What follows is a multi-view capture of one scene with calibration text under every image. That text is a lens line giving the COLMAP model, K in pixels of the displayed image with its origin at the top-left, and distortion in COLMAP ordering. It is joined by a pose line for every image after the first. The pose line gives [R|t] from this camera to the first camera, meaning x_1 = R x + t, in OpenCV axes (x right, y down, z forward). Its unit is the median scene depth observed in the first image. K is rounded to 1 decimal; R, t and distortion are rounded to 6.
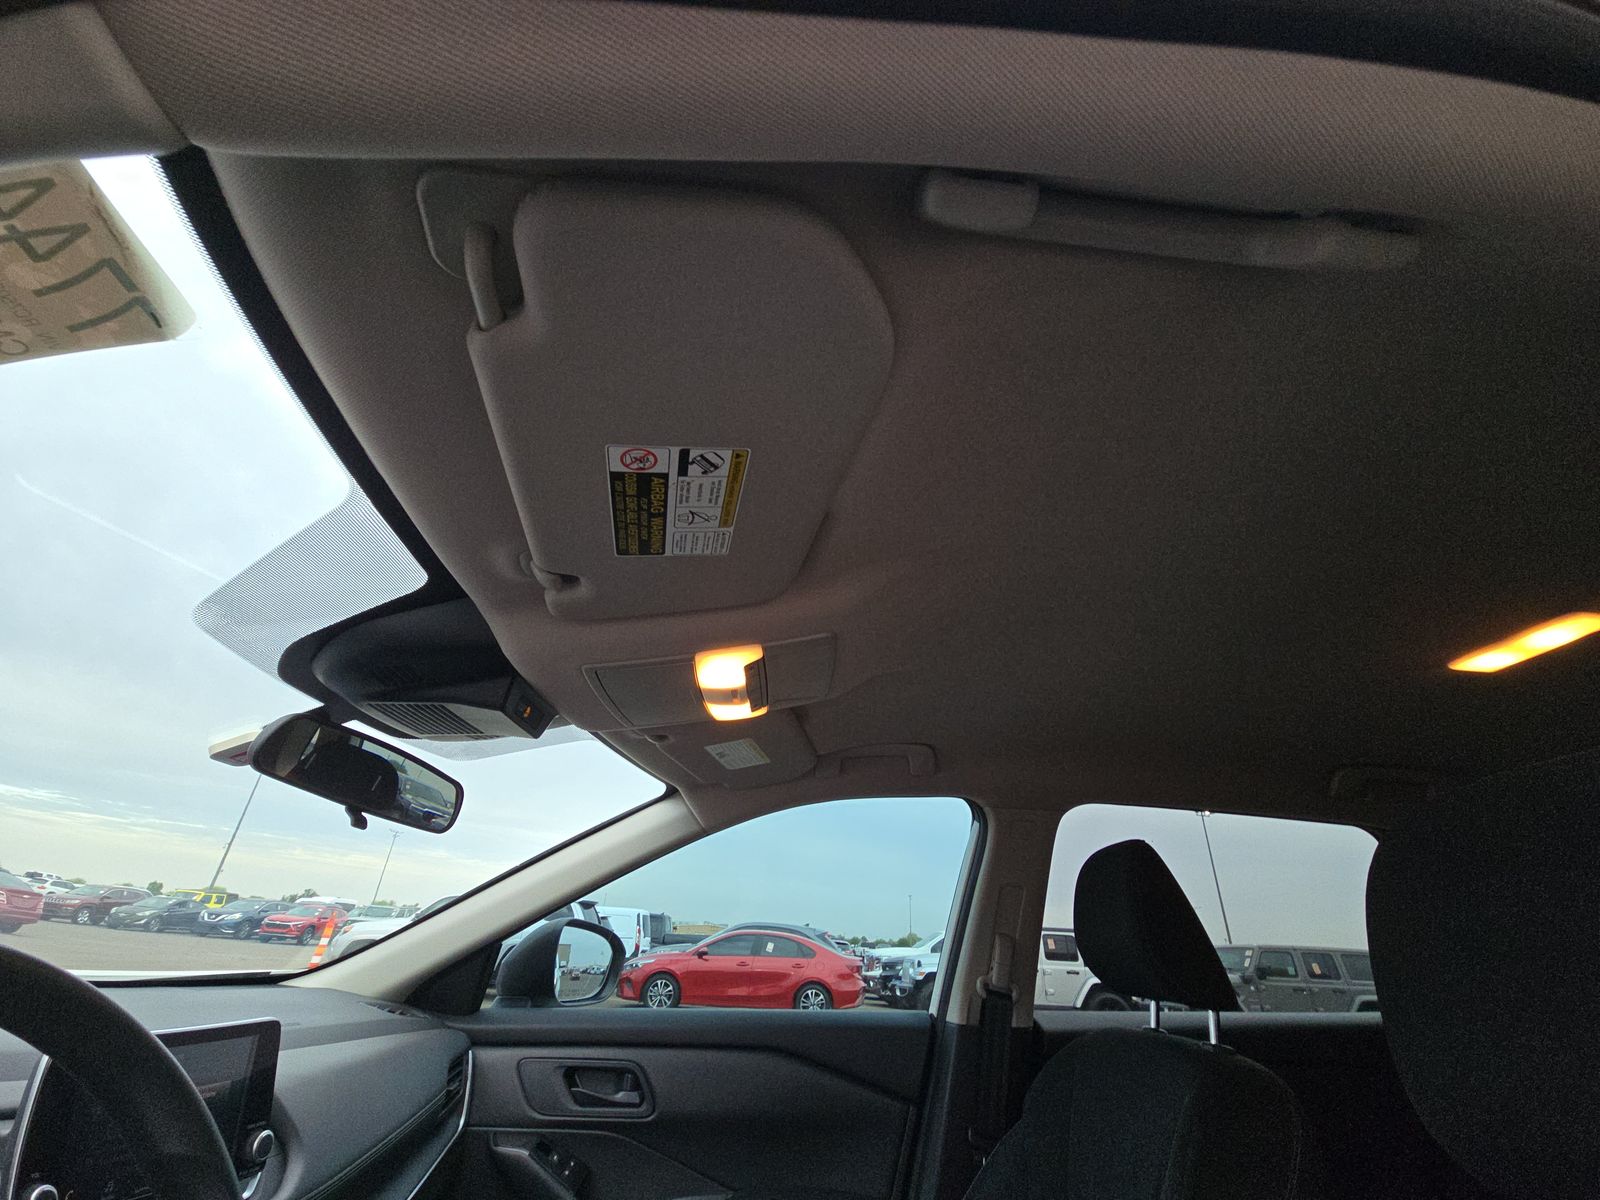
lens RADIAL K [[649.3, 0, 807.3], [0, 649.3, 610.3], [0, 0, 1]] dist [0.012503, -0.011714]
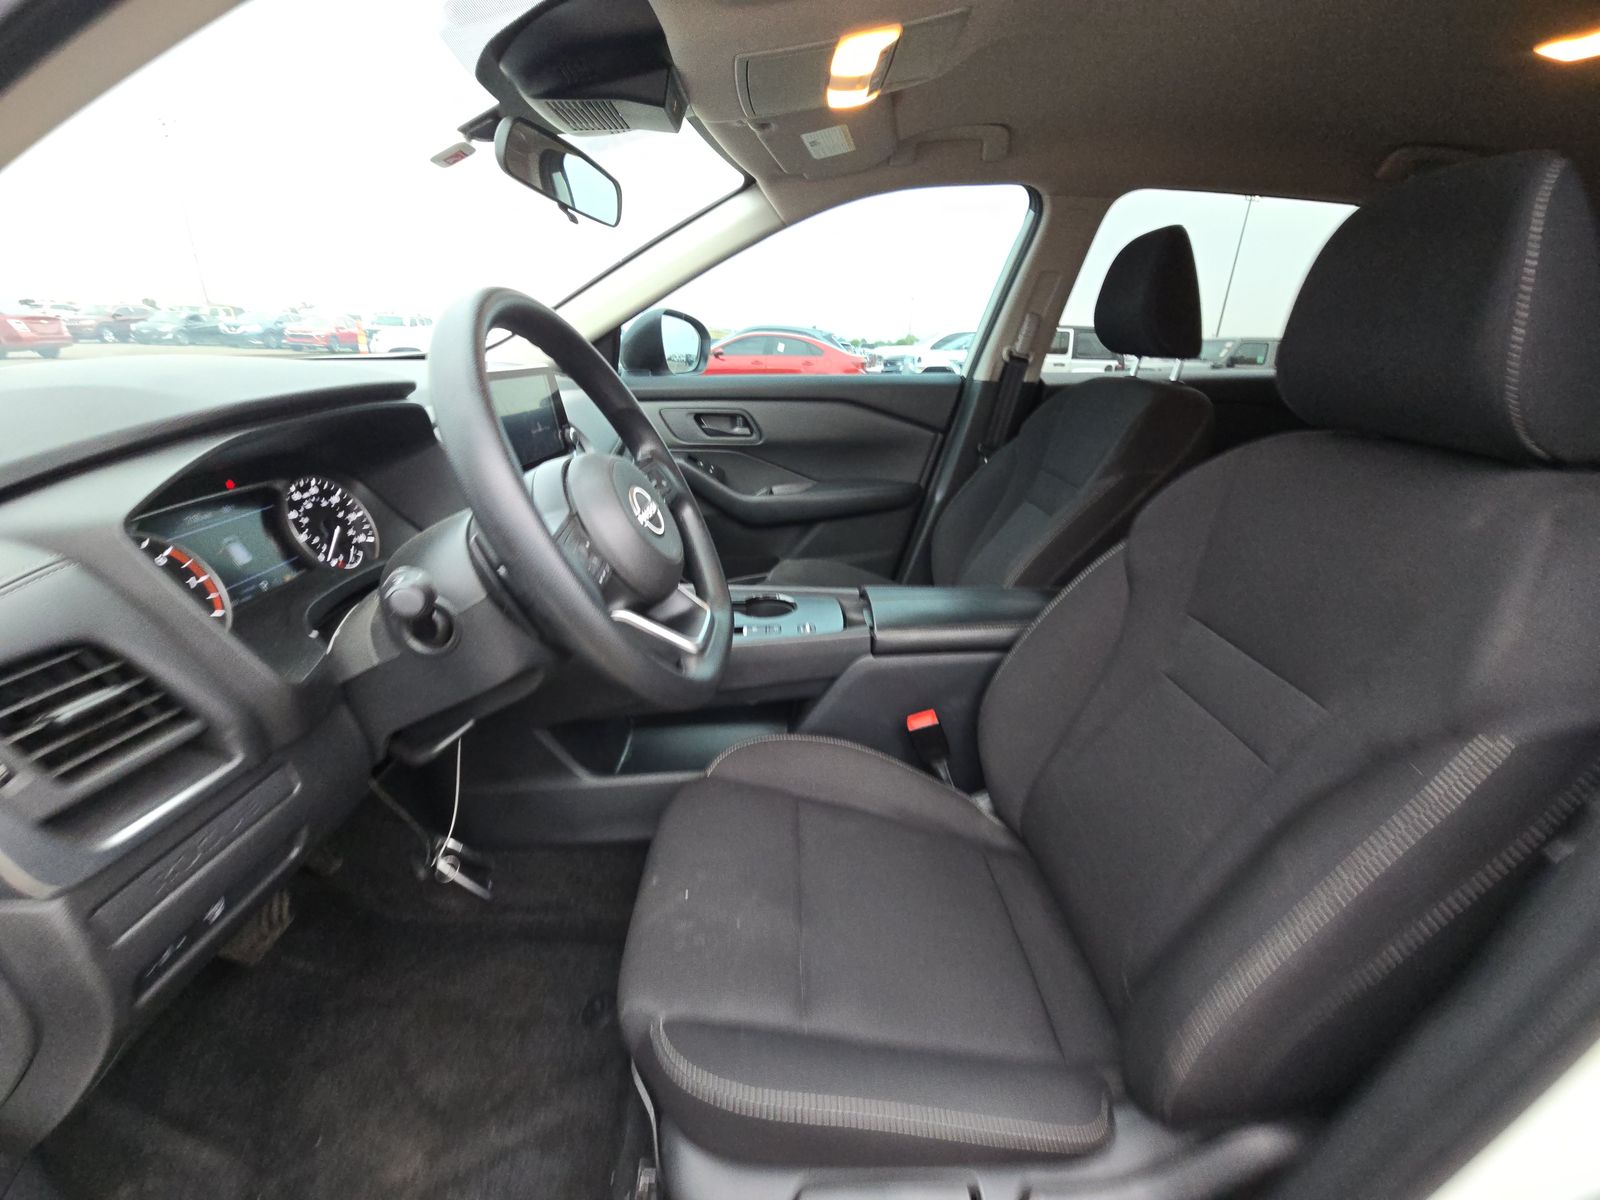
lens RADIAL K [[649.3, 0, 807.3], [0, 649.3, 610.3], [0, 0, 1]] dist [0.012503, -0.011714]
pose [[0.999905, -0.012434, -0.005891, -0.119991], [0.012584, 0.653317, 0.756980, -0.067030], [-0.005564, -0.756982, 0.653412, -0.214279]]
